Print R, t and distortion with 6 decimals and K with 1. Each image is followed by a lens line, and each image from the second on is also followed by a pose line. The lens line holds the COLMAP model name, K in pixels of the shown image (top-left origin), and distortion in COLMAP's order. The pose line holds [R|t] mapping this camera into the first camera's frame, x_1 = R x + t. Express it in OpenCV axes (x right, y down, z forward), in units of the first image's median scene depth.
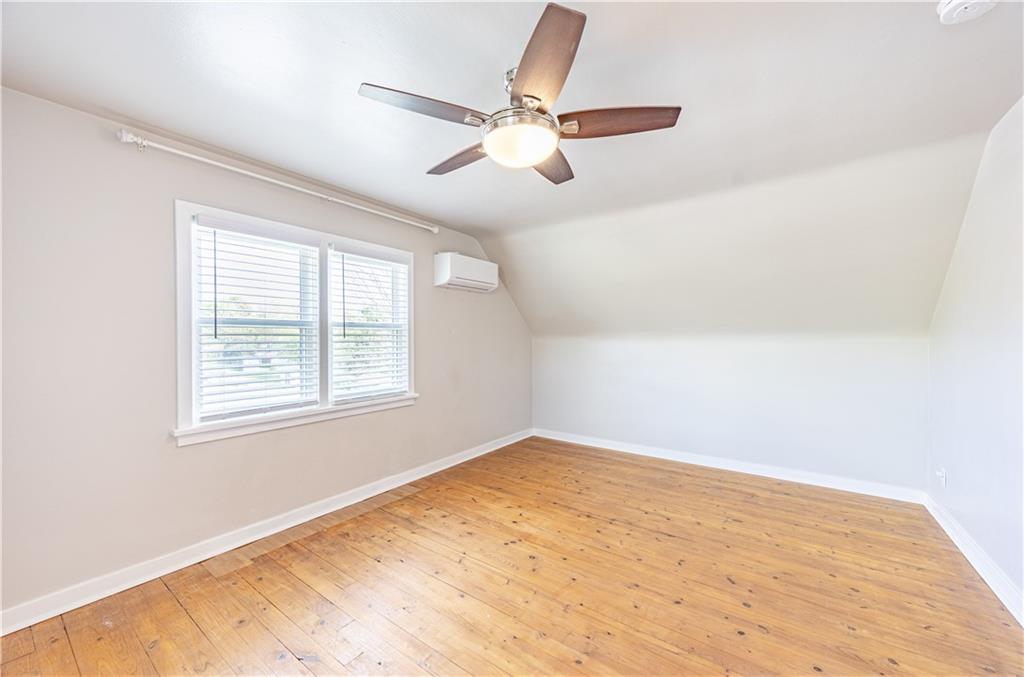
lens RADIAL K [[386.7, 0, 512.0], [0, 386.7, 338.5], [0, 0, 1]] dist [0.000401, -0.000003]
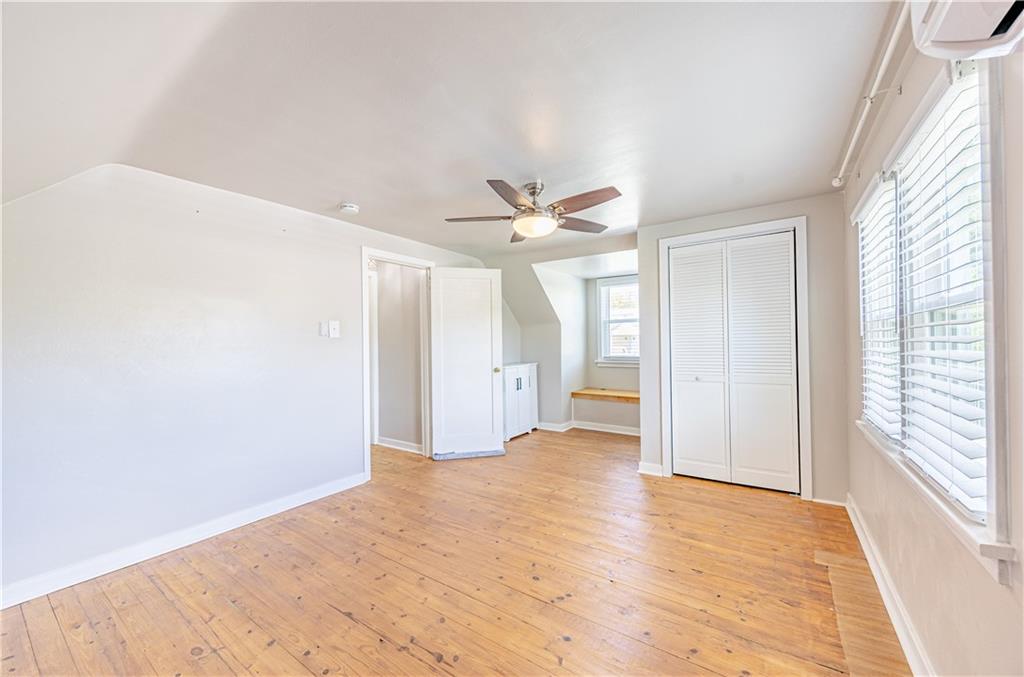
lens RADIAL K [[386.7, 0, 512.0], [0, 386.7, 338.5], [0, 0, 1]] dist [0.000401, -0.000003]
pose [[-0.999615, 0.017599, -0.021464, 0.116906], [0.017962, 0.999697, -0.016825, 0.006730], [0.021161, -0.017204, -0.999628, 1.908724]]
